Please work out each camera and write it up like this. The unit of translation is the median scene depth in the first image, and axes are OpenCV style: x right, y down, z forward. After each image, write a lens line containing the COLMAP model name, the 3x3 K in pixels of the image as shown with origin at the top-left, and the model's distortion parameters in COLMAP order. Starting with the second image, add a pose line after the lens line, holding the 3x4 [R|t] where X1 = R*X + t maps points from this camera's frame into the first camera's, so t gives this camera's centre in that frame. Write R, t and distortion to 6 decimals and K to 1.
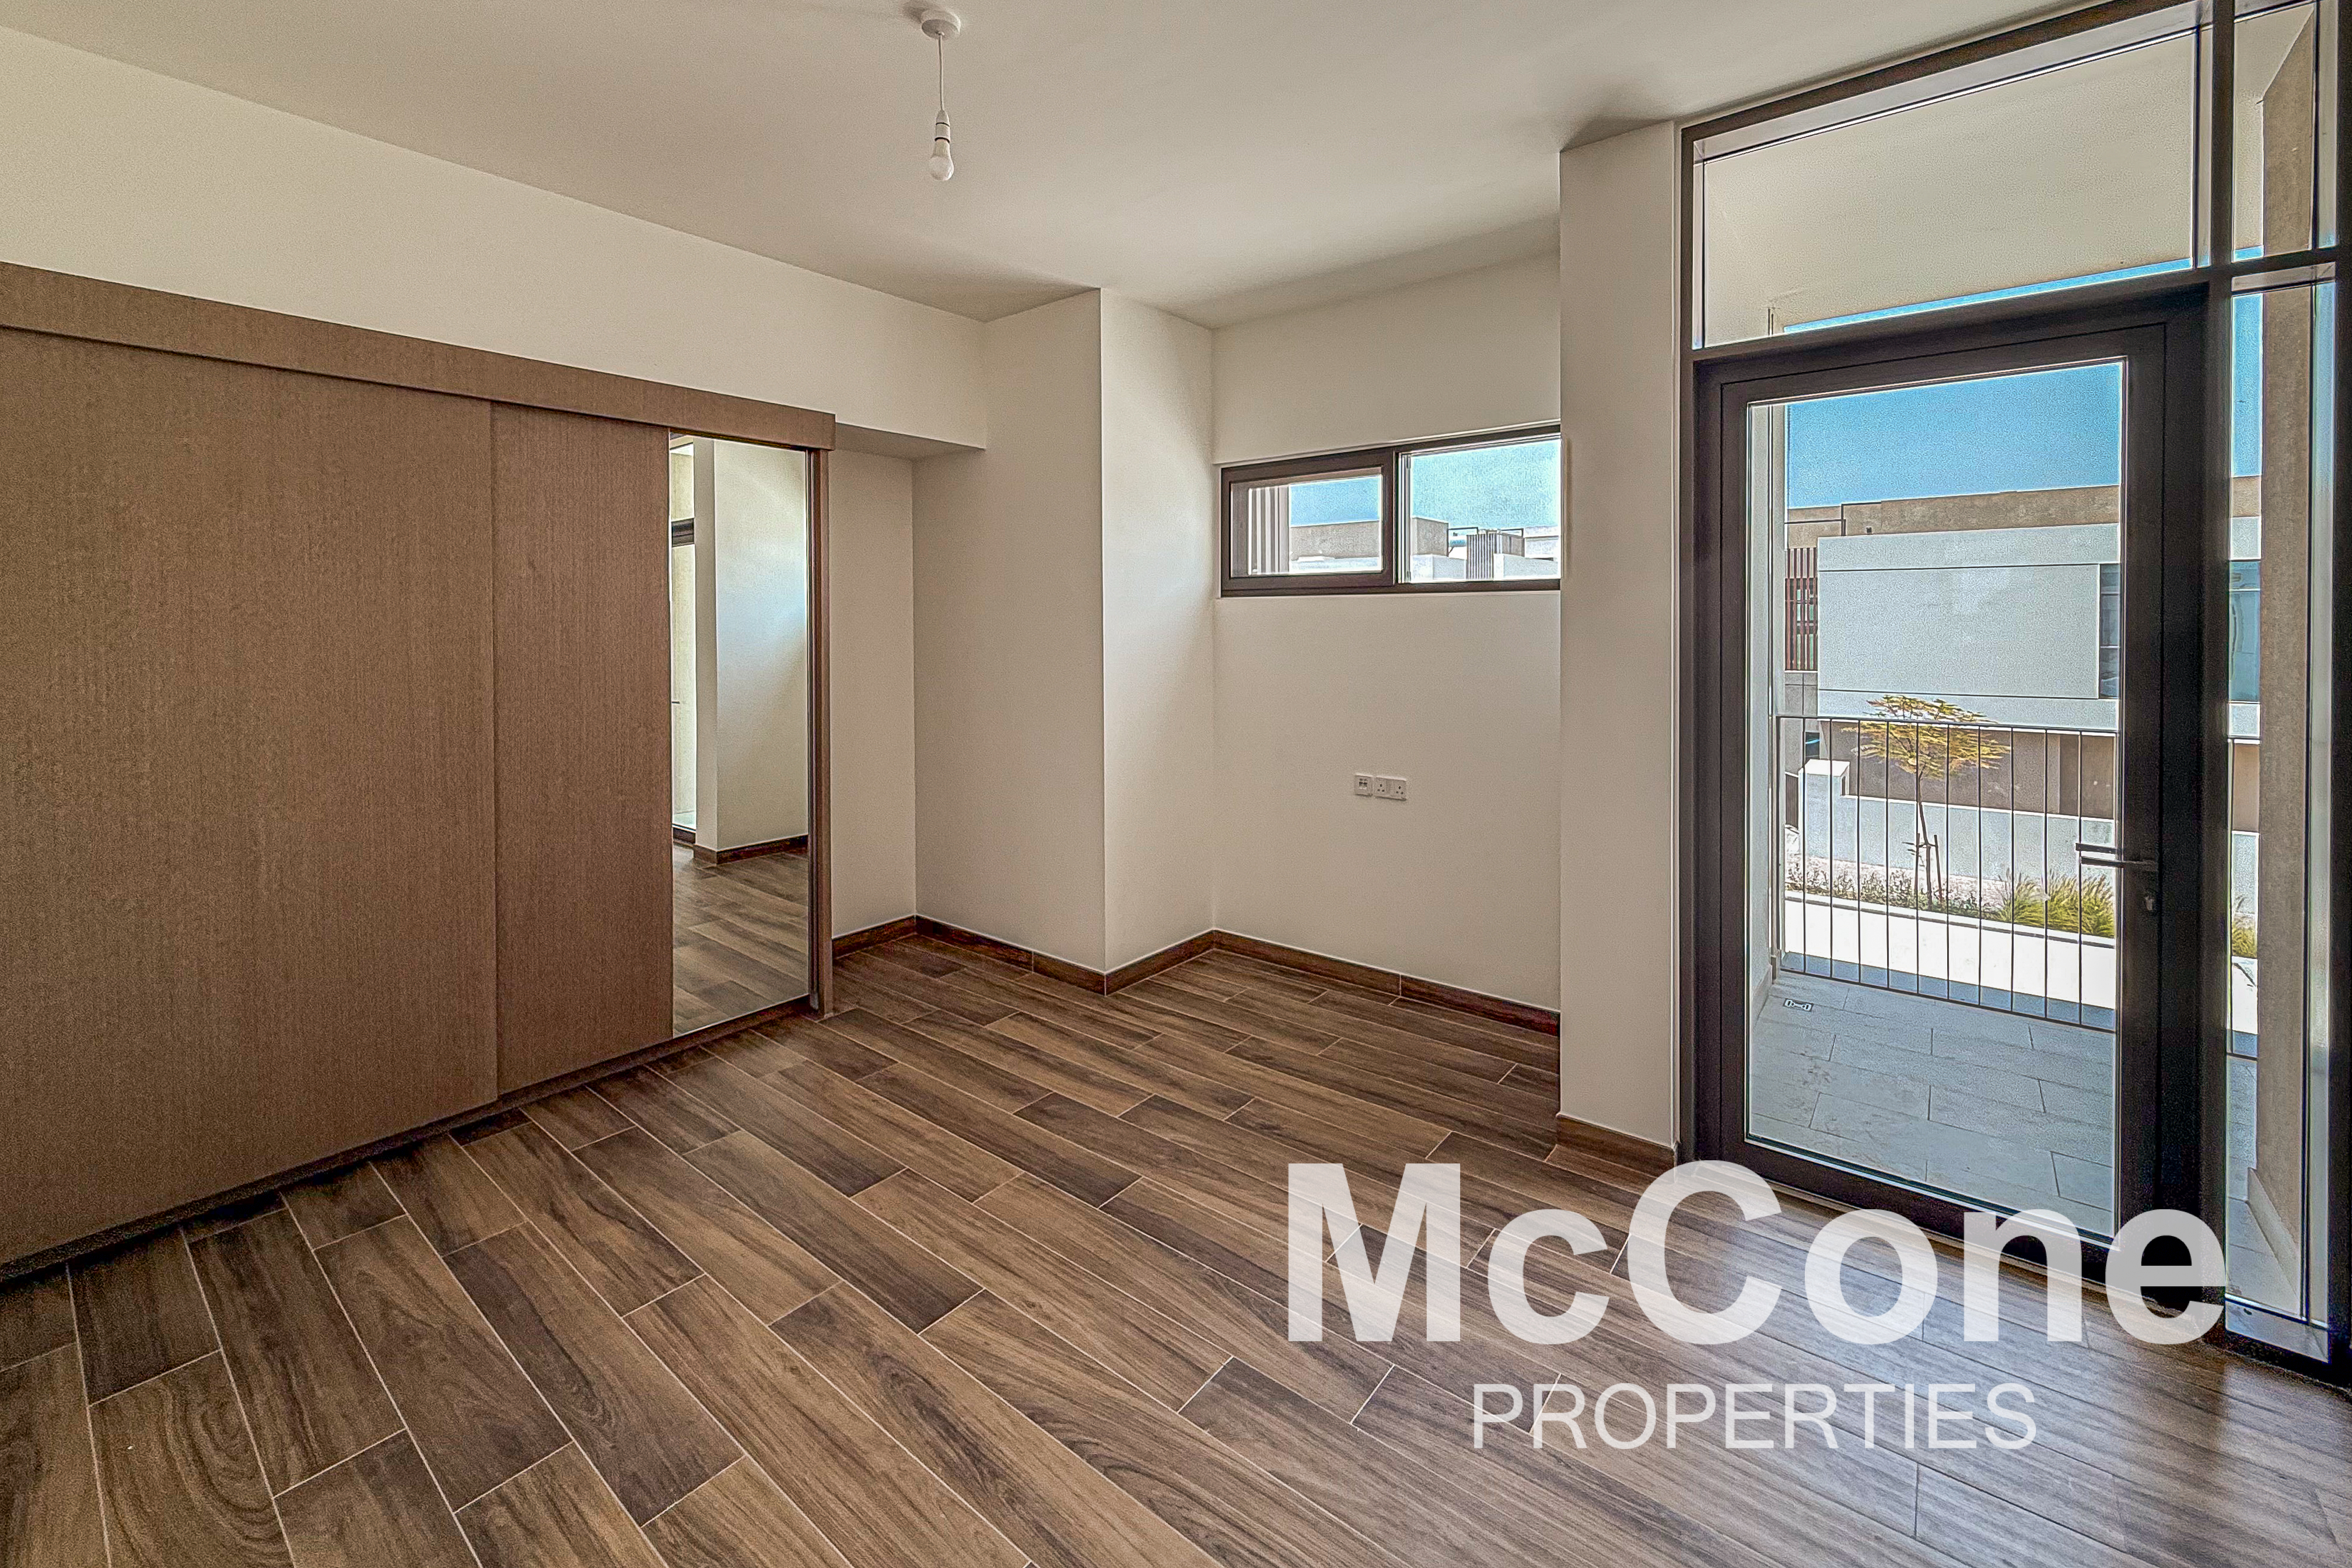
lens RADIAL K [[958.7, 0, 1189.0], [0, 958.7, 796.9], [0, 0, 1]] dist [-0.002033, -0.000005]
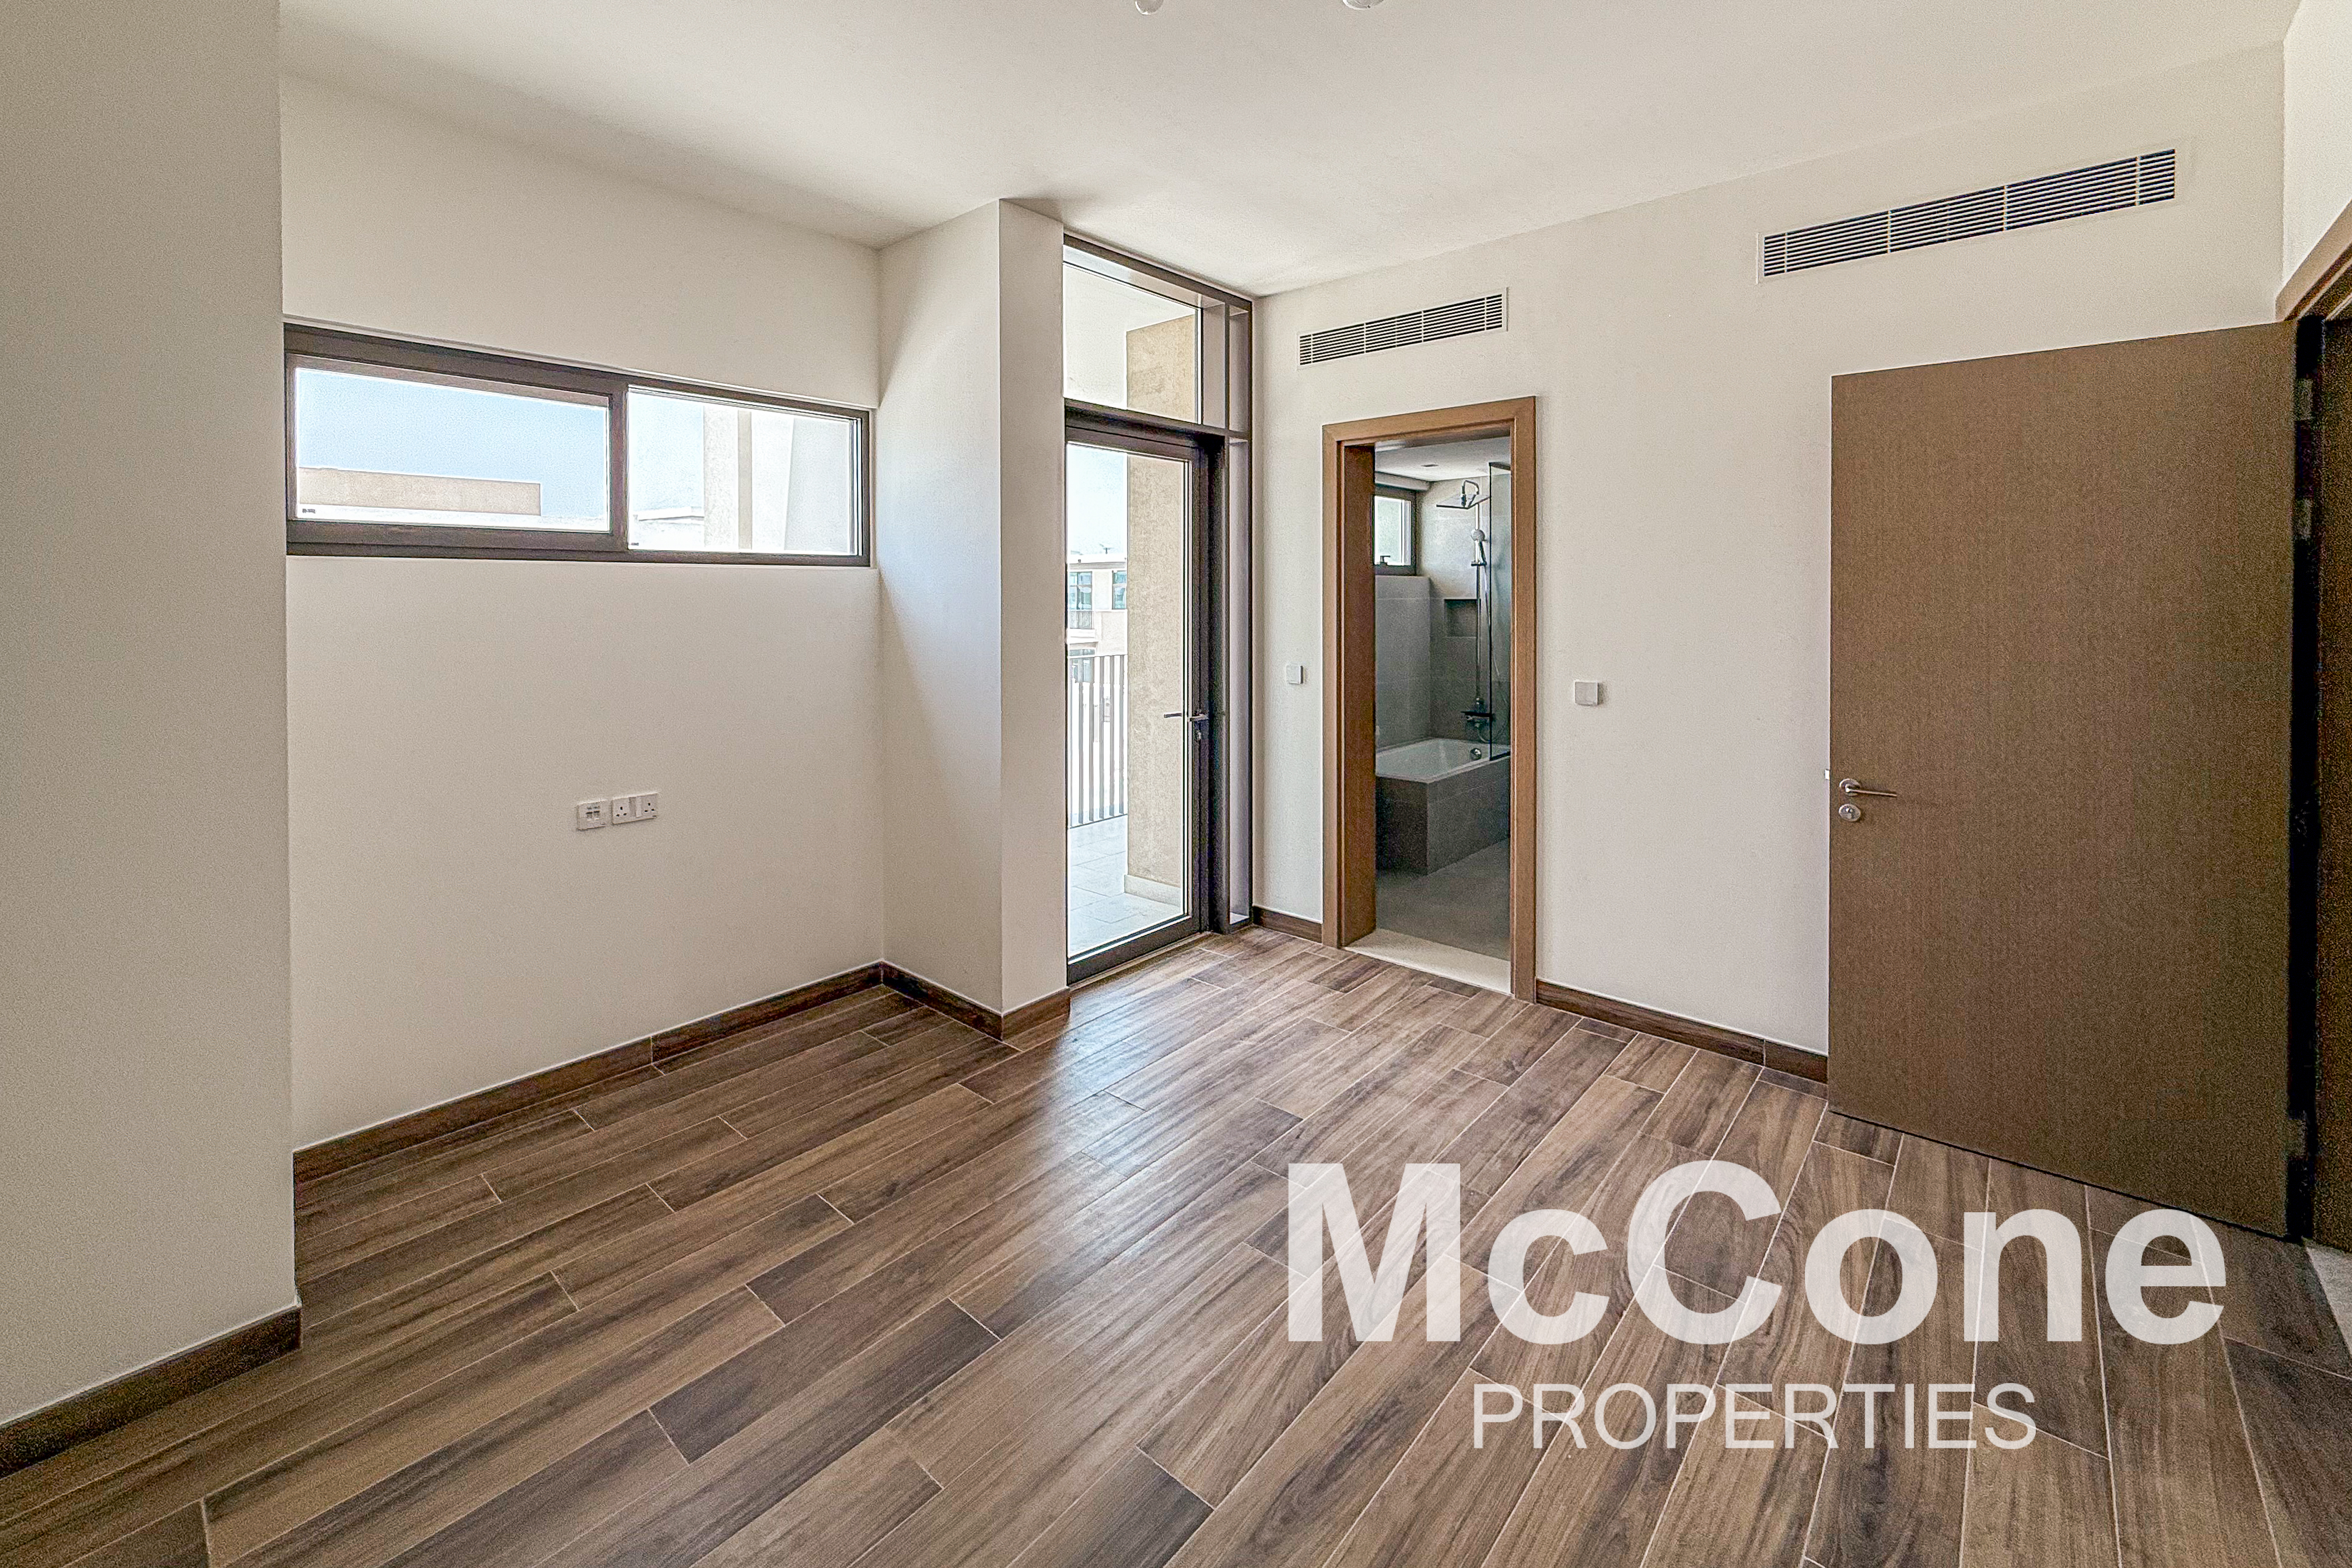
lens RADIAL K [[958.7, 0, 1174.0], [0, 958.7, 770.8], [0, 0, 1]] dist [-0.002033, -0.000005]
pose [[0.044191, -0.177596, 0.983111, -0.840985], [0.182922, 0.968874, 0.166802, -0.139303], [-0.982134, 0.172461, 0.075301, 0.776294]]
